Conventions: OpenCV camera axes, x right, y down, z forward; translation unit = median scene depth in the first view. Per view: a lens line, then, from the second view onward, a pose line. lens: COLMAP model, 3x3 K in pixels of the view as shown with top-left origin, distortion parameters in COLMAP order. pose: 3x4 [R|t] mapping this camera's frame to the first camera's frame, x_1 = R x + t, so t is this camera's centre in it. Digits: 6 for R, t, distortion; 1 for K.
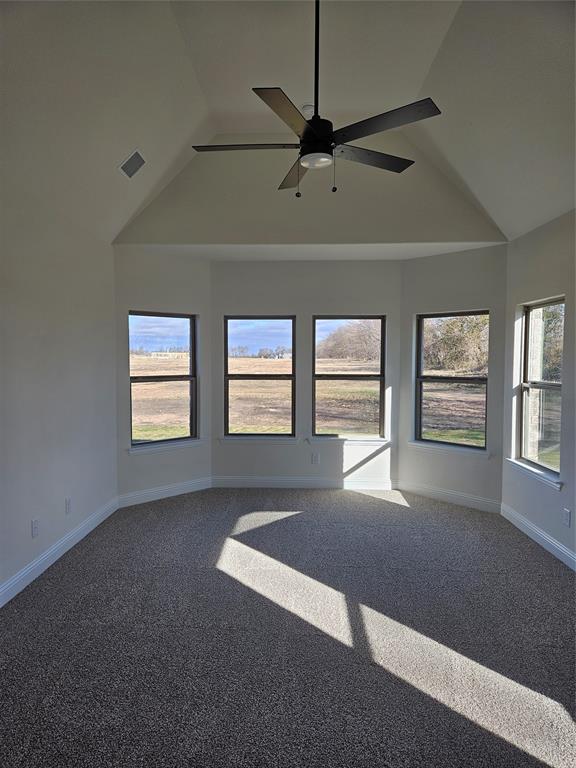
lens RADIAL K [[512.9, 0, 273.9], [0, 512.9, 386.4], [0, 0, 1]] dist [0.070955, -0.036478]
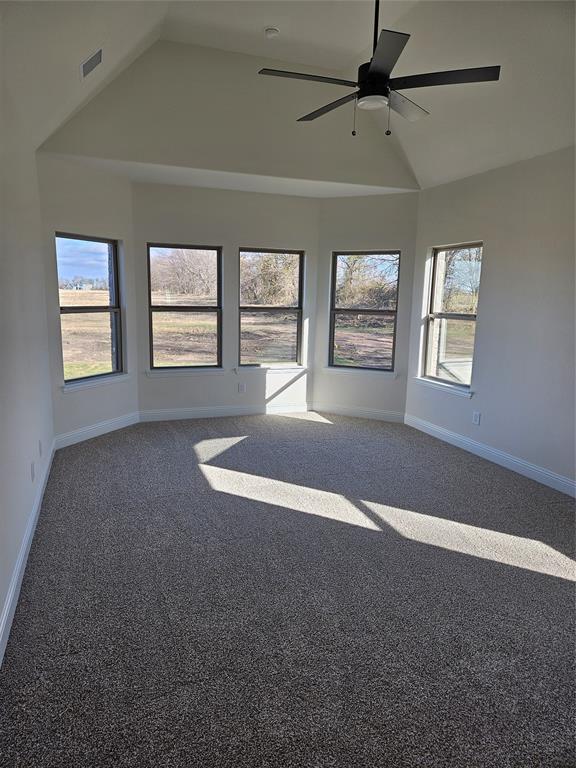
lens RADIAL K [[512.9, 0, 271.8], [0, 512.9, 381.7], [0, 0, 1]] dist [0.070955, -0.036478]
pose [[0.932516, -0.047027, 0.358053, -0.262996], [0.004521, 0.992927, 0.118638, 0.004509], [-0.361100, -0.109013, 0.926133, 0.006300]]
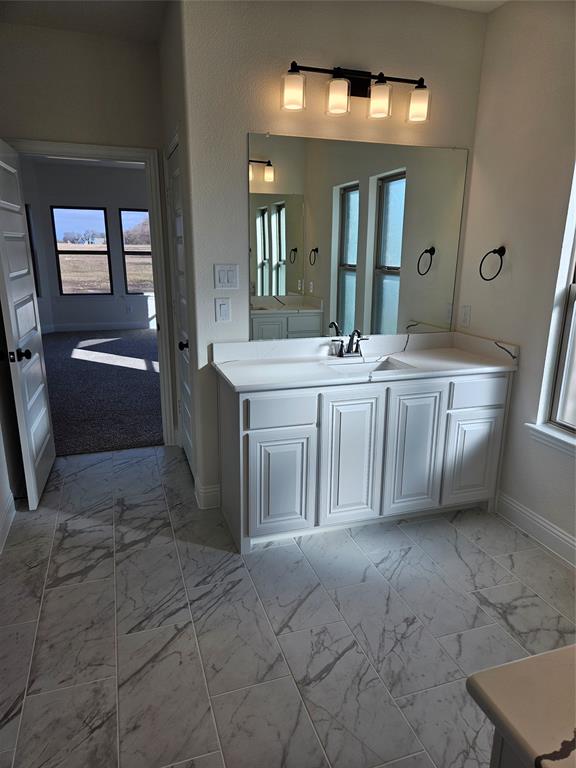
lens RADIAL K [[512.9, 0, 287.0], [0, 512.9, 382.3], [0, 0, 1]] dist [0.070955, -0.036478]
pose [[0.935193, -0.082202, 0.344465, -0.027932], [0.010787, 0.978848, 0.204303, 0.050760], [-0.353973, -0.187347, 0.916299, -0.654863]]
